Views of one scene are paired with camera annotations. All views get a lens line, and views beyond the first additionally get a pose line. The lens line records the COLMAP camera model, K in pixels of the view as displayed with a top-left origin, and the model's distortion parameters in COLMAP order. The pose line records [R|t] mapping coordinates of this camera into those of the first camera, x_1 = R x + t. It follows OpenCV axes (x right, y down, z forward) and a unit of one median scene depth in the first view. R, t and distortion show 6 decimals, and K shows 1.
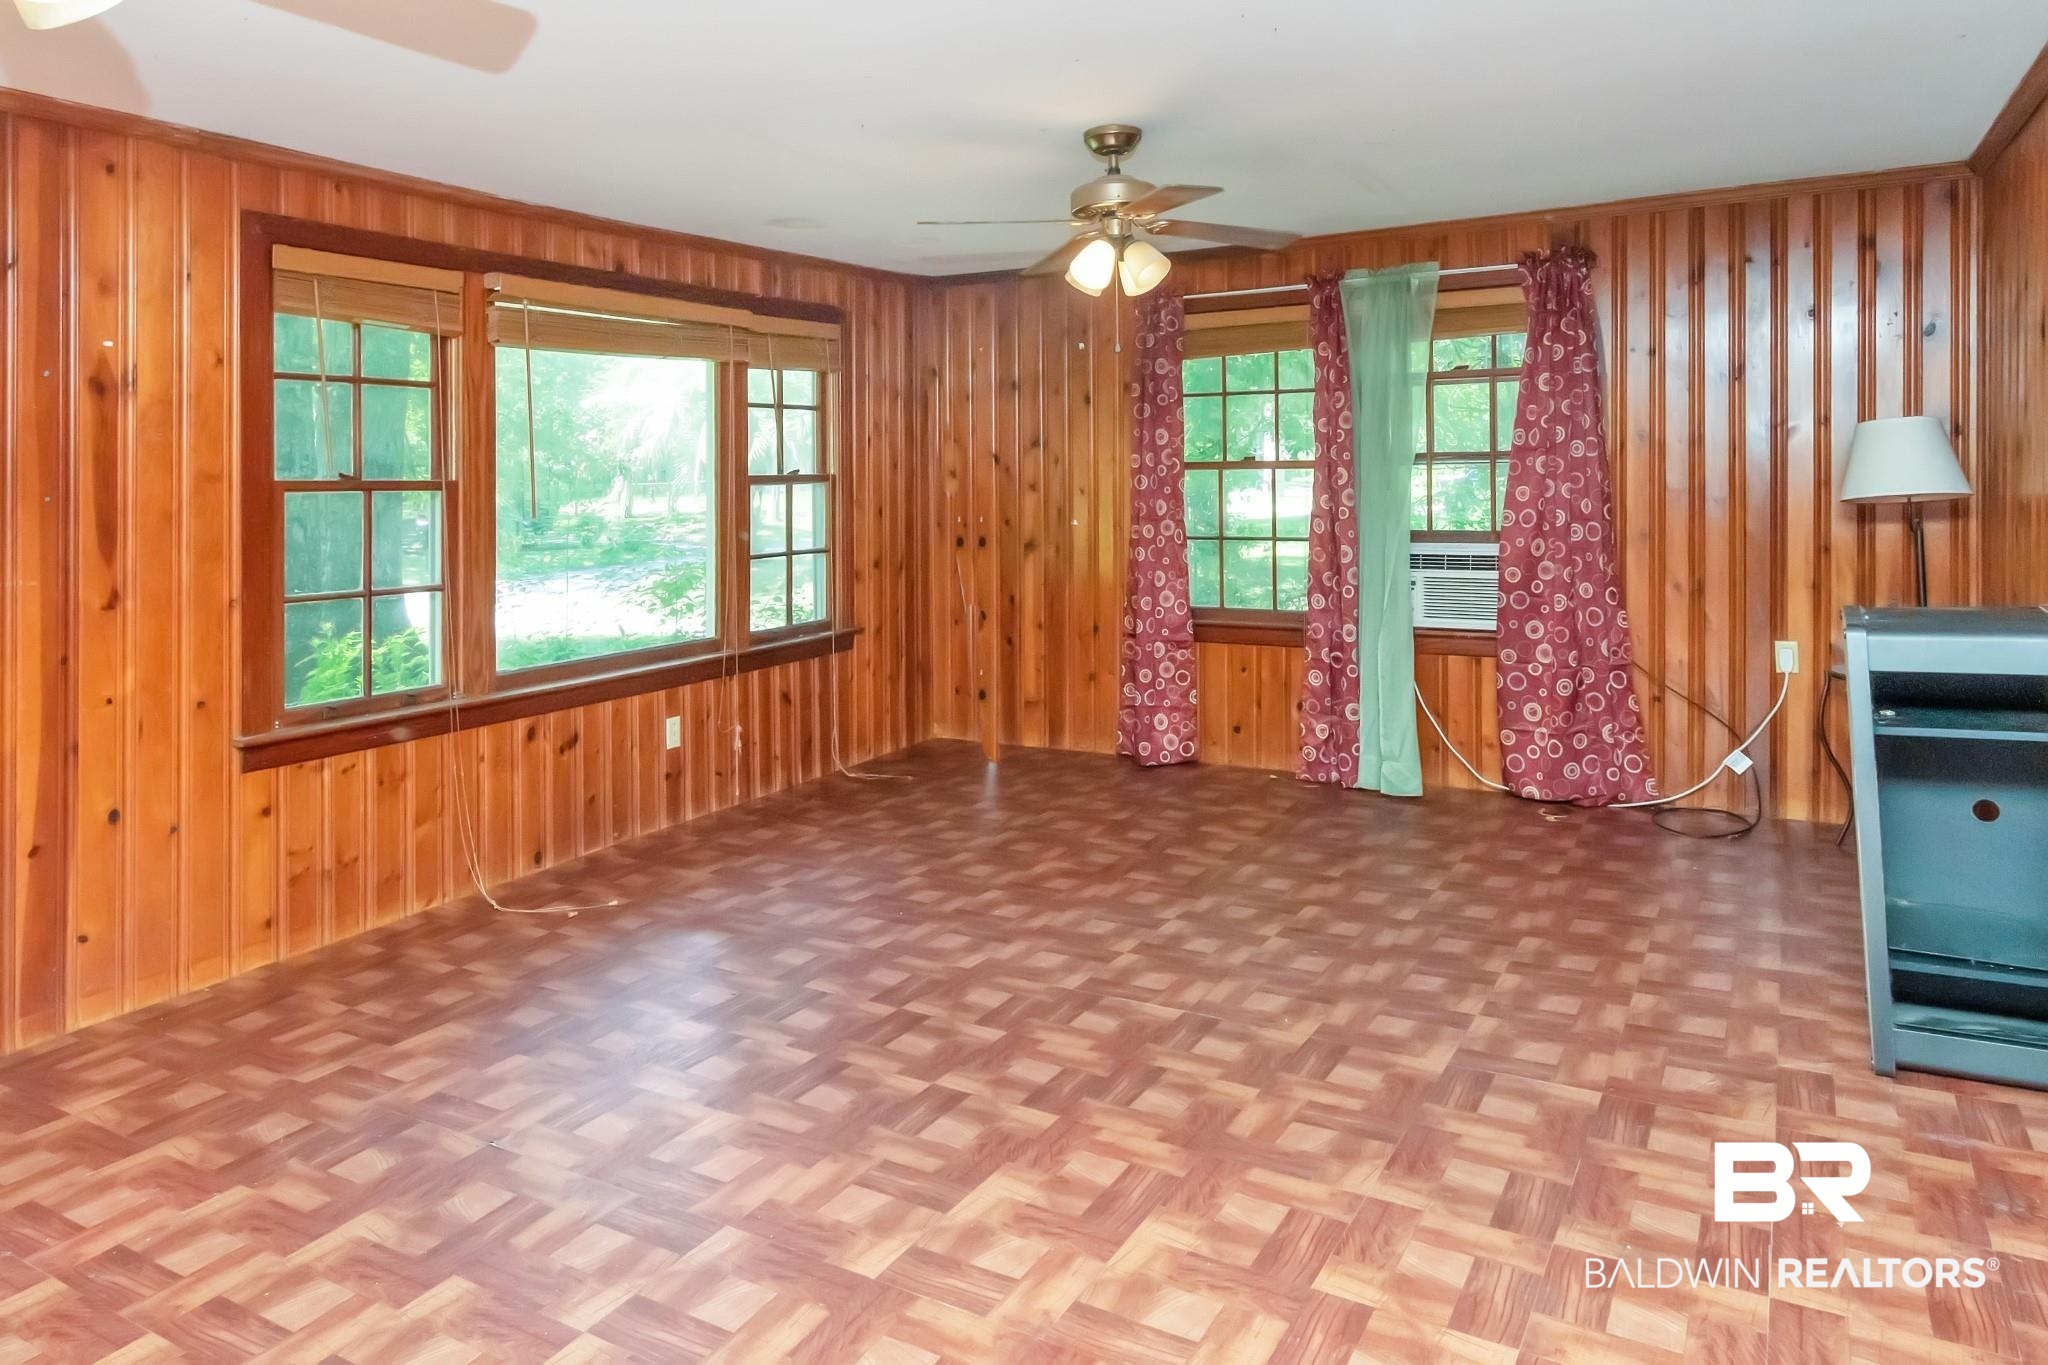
lens RADIAL K [[1303.2, 0, 1022.8], [0, 1303.2, 486.9], [0, 0, 1]] dist [0.003219, 0.000484]
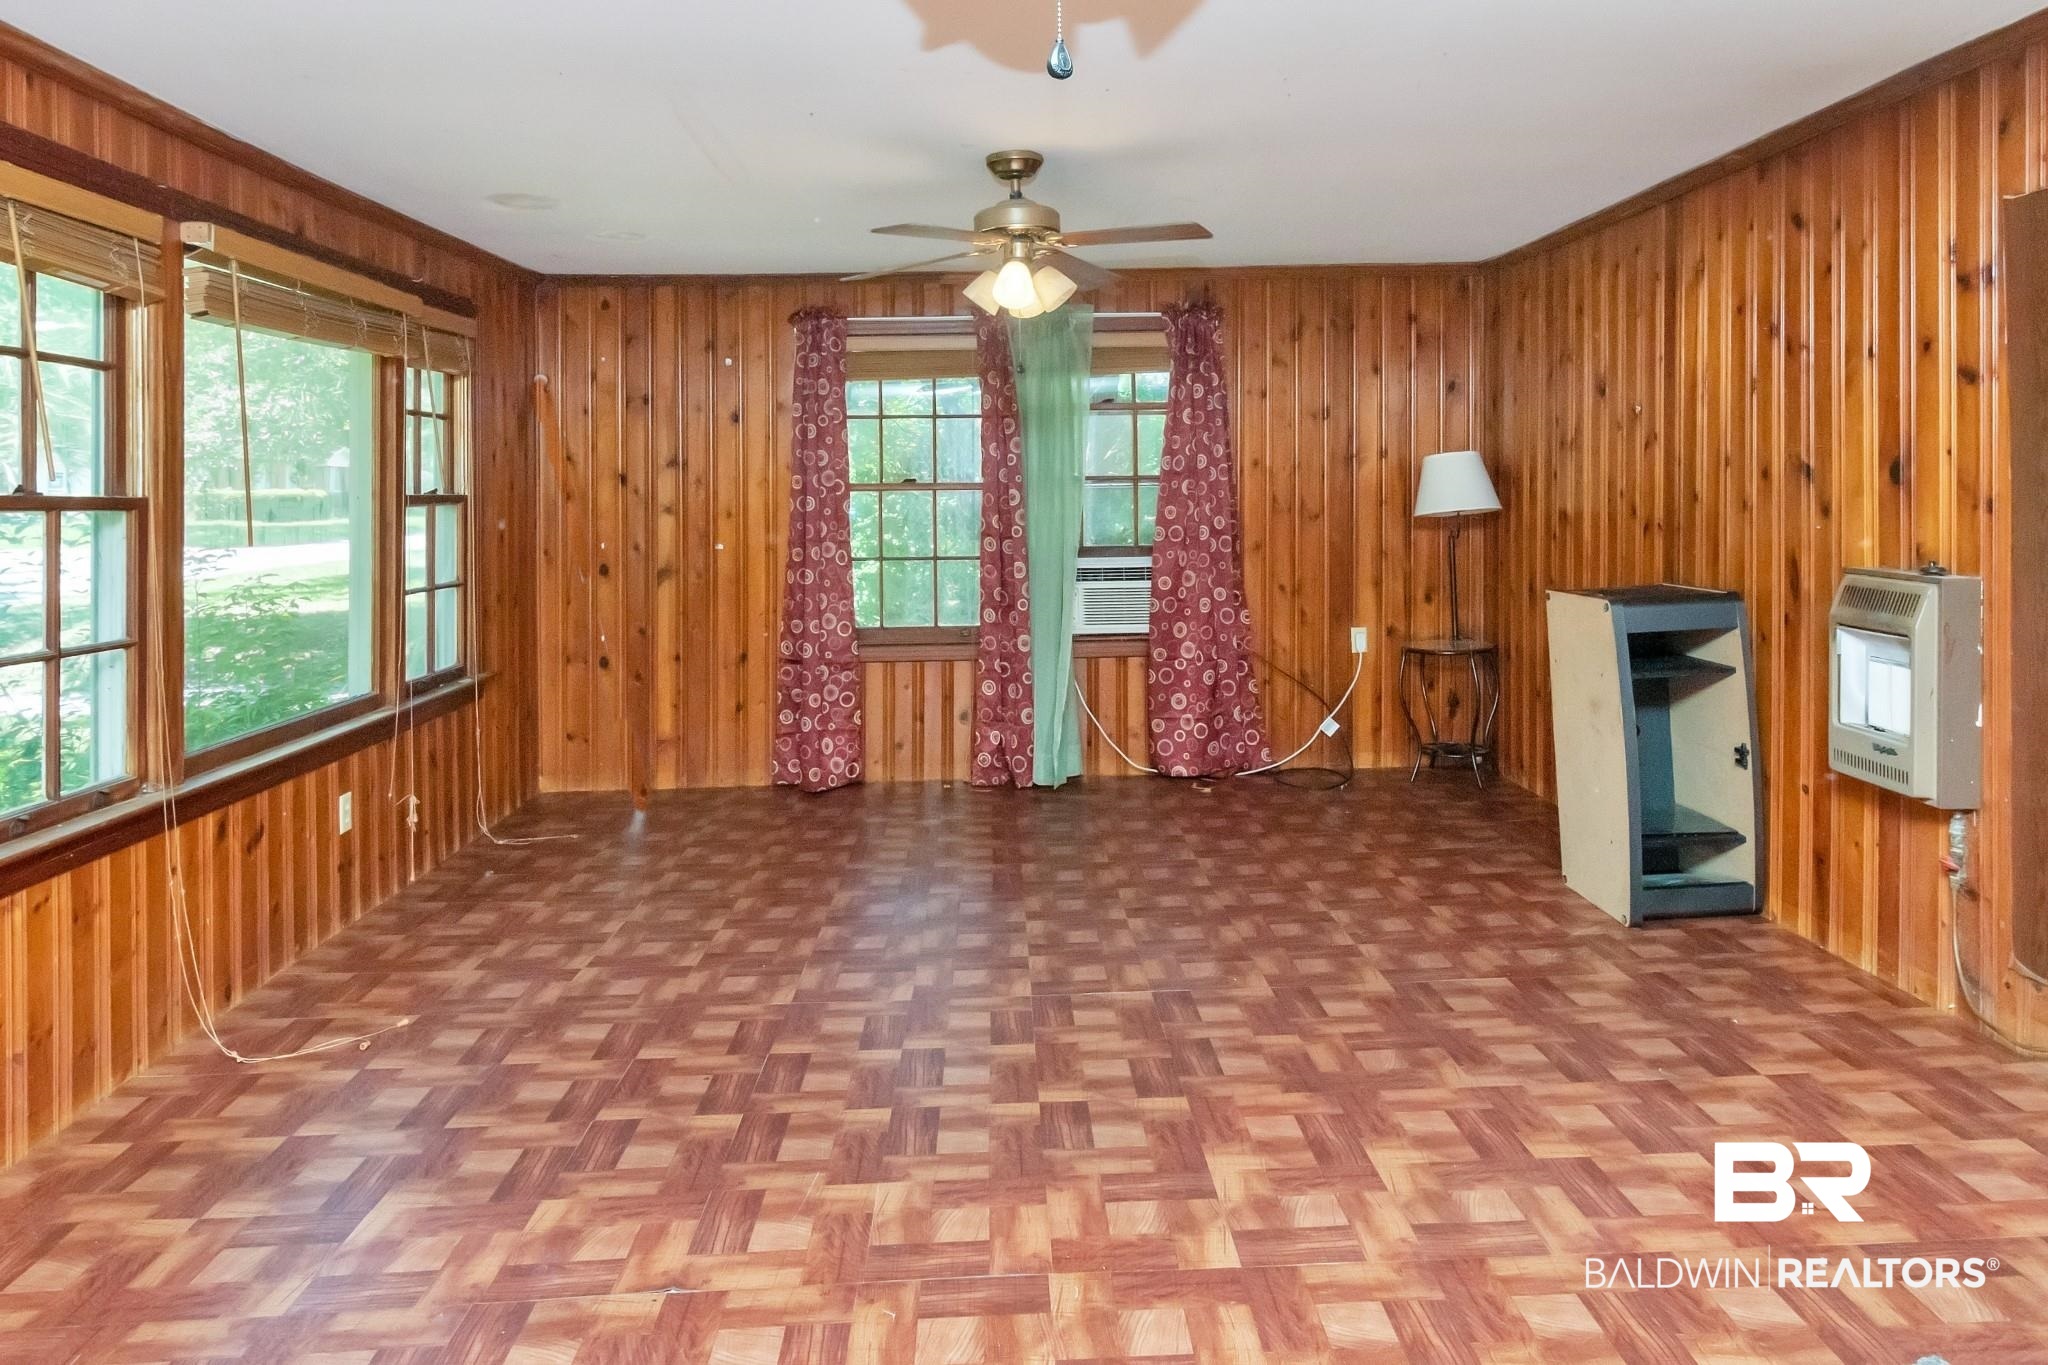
lens RADIAL K [[1301.8, 0, 1028.6], [0, 1301.8, 510.0], [0, 0, 1]] dist [0.003687, -0.001862]
pose [[0.849560, -0.003183, 0.527483, -0.332095], [0.005955, 0.999976, -0.003557, 0.006398], [-0.527459, 0.006163, 0.849558, 0.090027]]
